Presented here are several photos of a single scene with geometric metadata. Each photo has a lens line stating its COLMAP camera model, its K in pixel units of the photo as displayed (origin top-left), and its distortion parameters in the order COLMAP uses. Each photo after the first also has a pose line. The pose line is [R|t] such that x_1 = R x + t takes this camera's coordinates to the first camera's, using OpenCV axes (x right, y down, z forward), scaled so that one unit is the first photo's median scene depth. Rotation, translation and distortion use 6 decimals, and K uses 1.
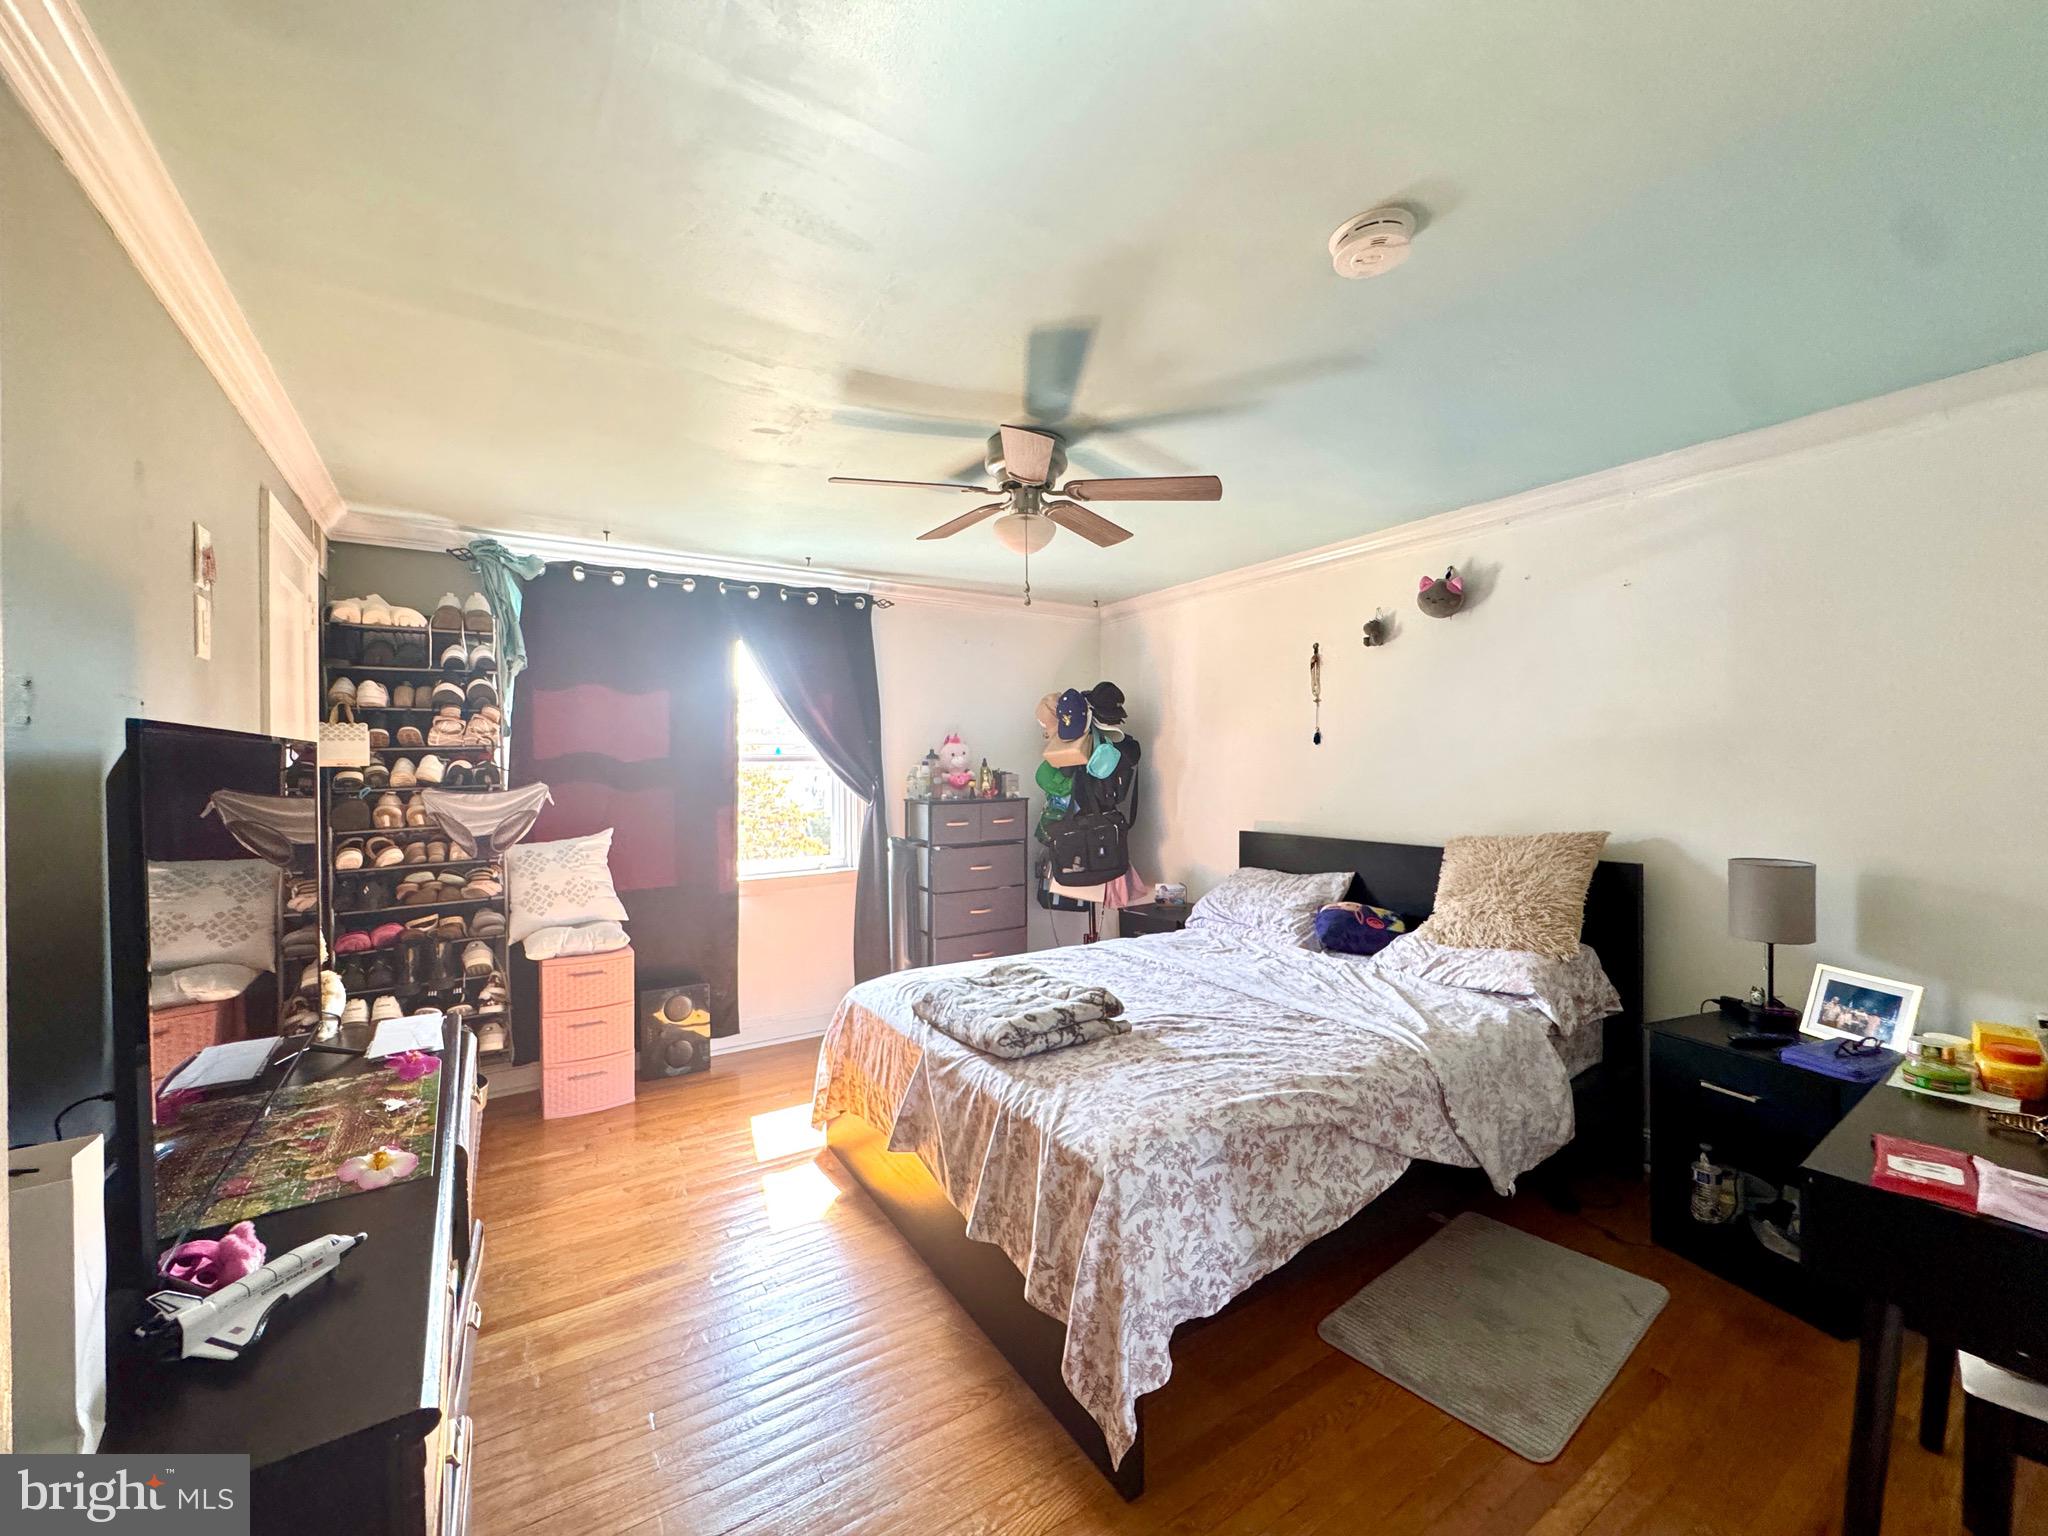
lens RADIAL K [[817.5, 0, 1025.4], [0, 817.5, 768.7], [0, 0, 1]] dist [-0.001721, 0.000411]
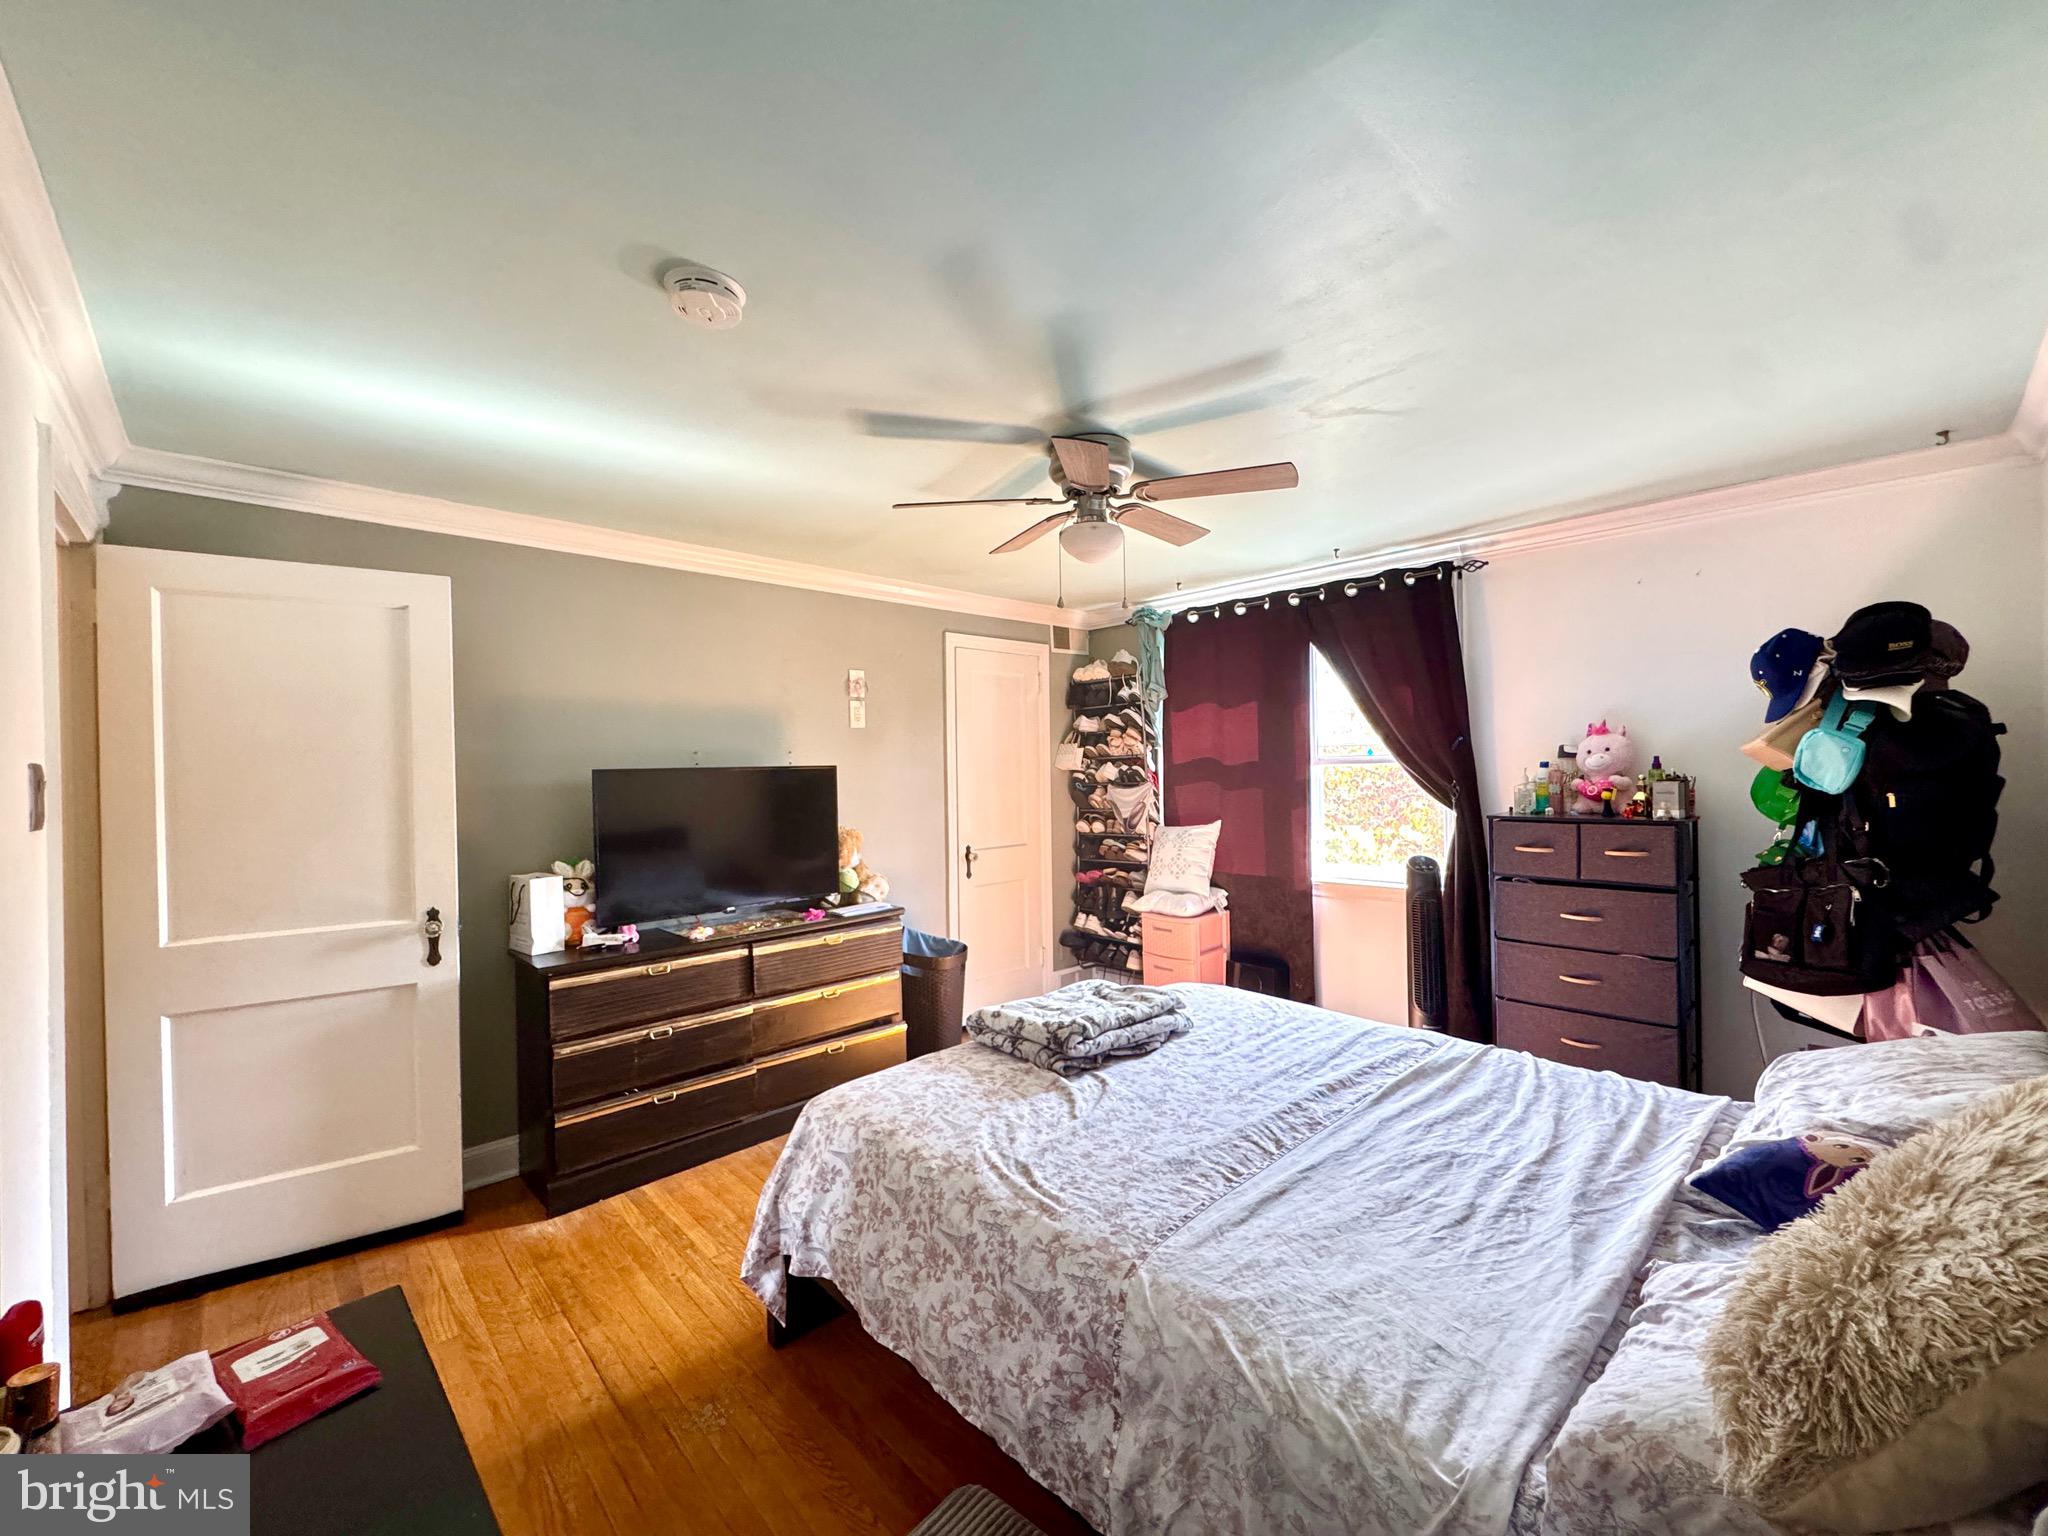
lens RADIAL K [[817.5, 0, 1026.0], [0, 817.5, 765.9], [0, 0, 1]] dist [-0.001721, 0.000411]
pose [[0.180908, 0.004097, -0.983492, 0.711654], [0.010389, 0.999928, 0.006076, -0.019960], [0.983445, -0.011316, 0.180852, 0.559178]]
